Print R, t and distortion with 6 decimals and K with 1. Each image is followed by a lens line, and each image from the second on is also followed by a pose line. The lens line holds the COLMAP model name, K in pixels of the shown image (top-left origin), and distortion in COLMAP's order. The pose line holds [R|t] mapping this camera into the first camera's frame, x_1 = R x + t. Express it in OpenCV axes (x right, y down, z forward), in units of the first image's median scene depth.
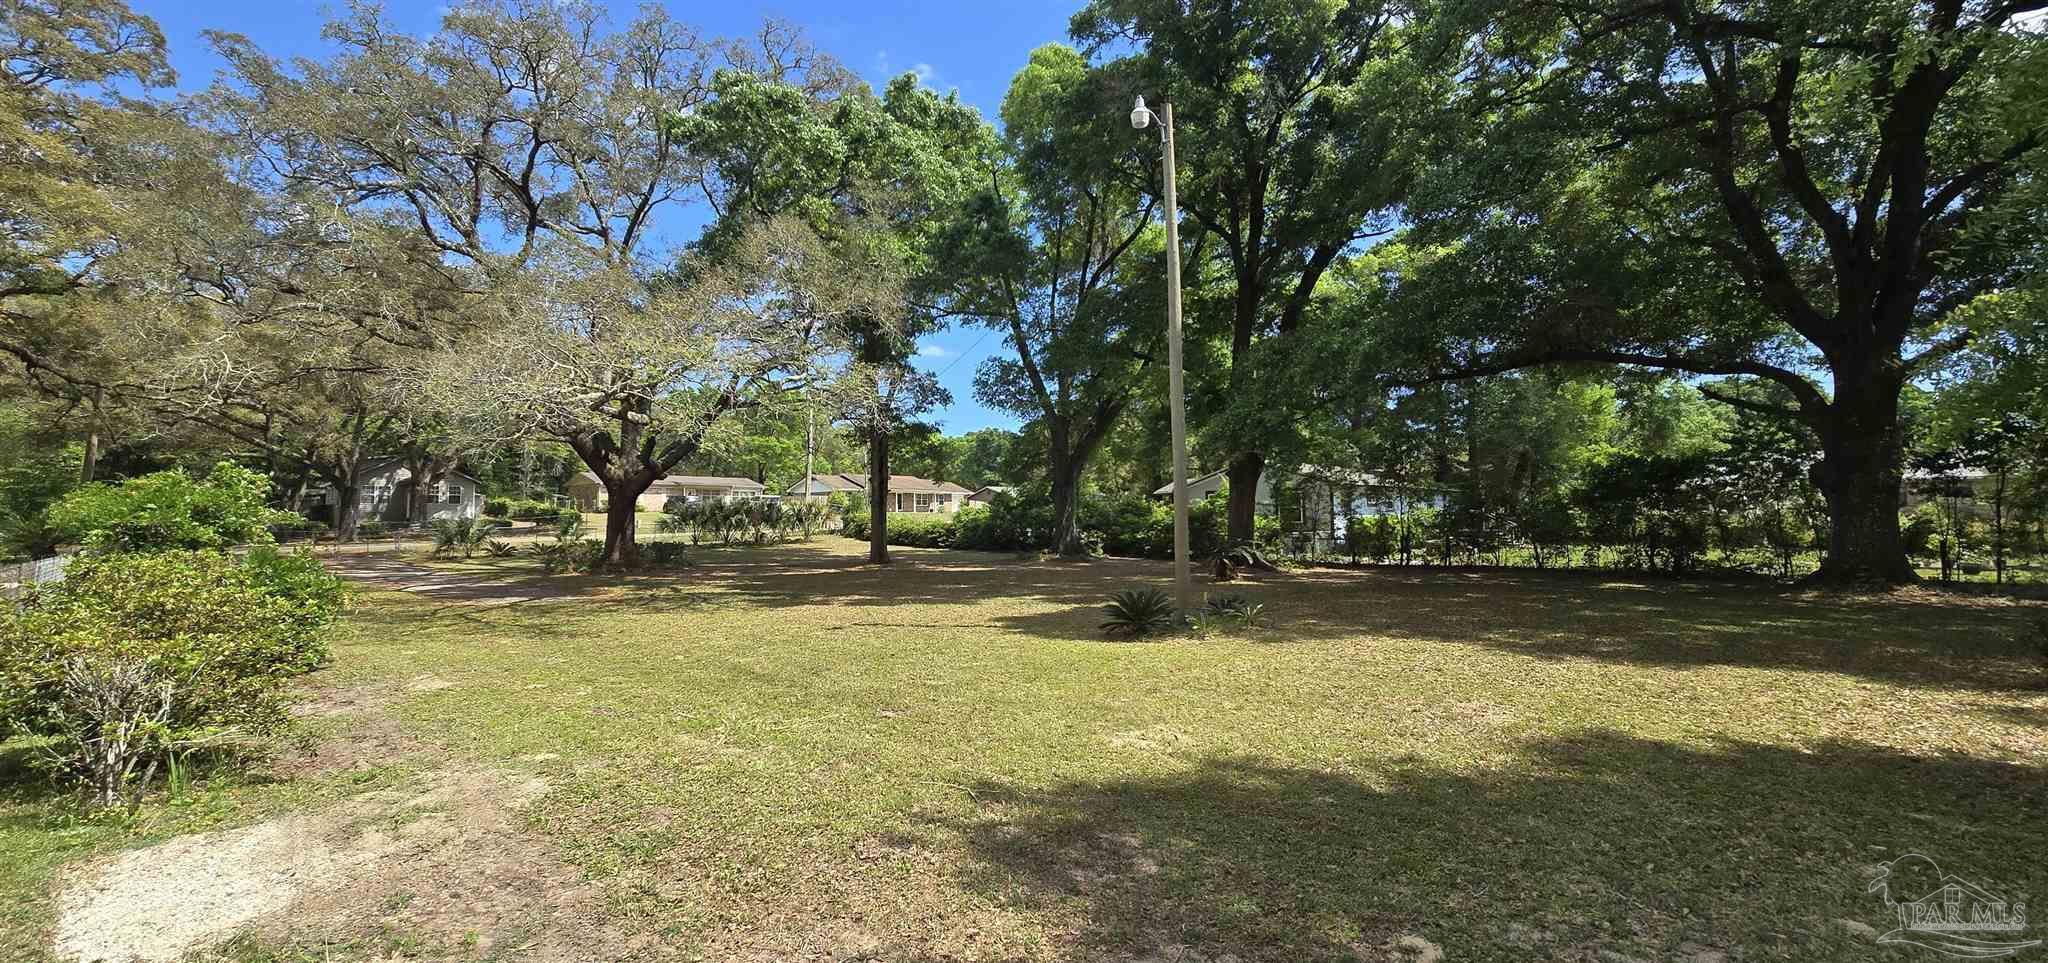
lens RADIAL K [[871.2, 0, 1023.9], [0, 871.2, 478.8], [0, 0, 1]] dist [-0.007884, -0.000884]
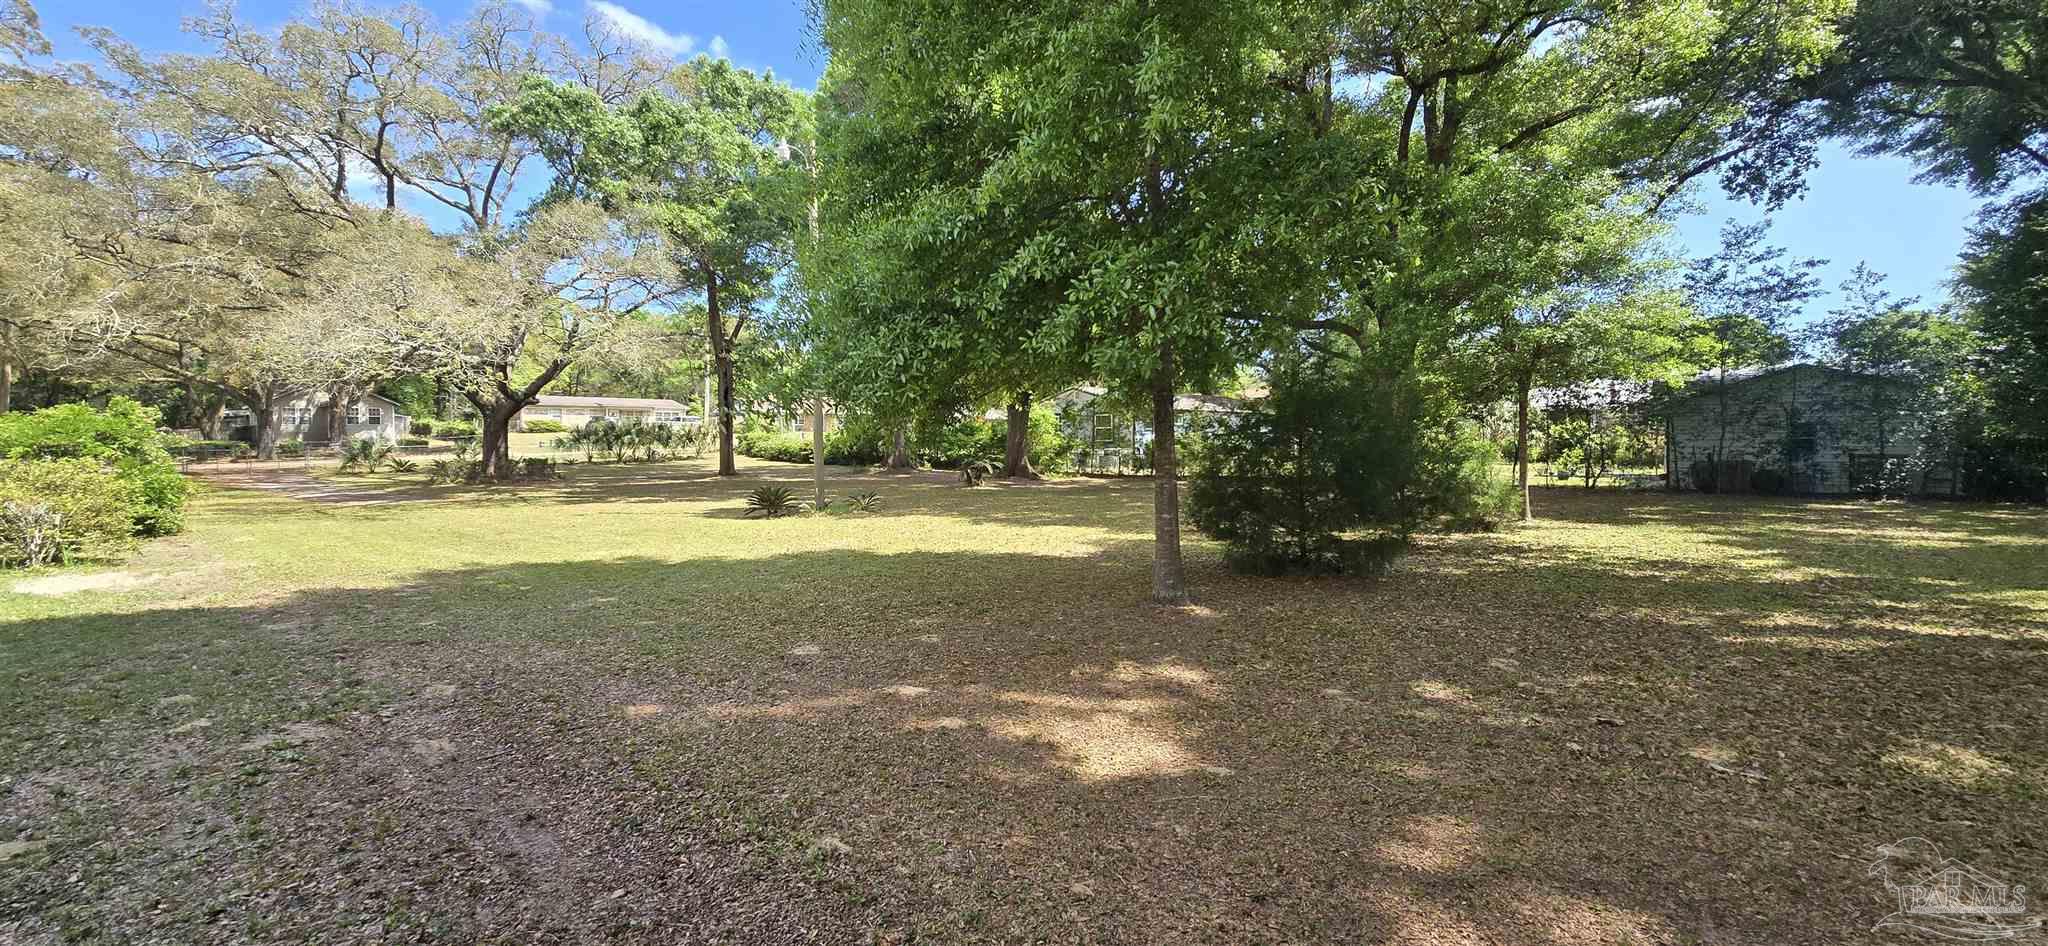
lens RADIAL K [[834.4, 0, 1016.3], [0, 834.4, 470.7], [0, 0, 1]] dist [-0.001306, 0.000033]
pose [[0.998539, -0.003824, 0.053893, 0.146212], [-0.000835, 0.996281, 0.086161, -0.006939], [-0.054022, -0.086080, 0.994823, -0.135436]]
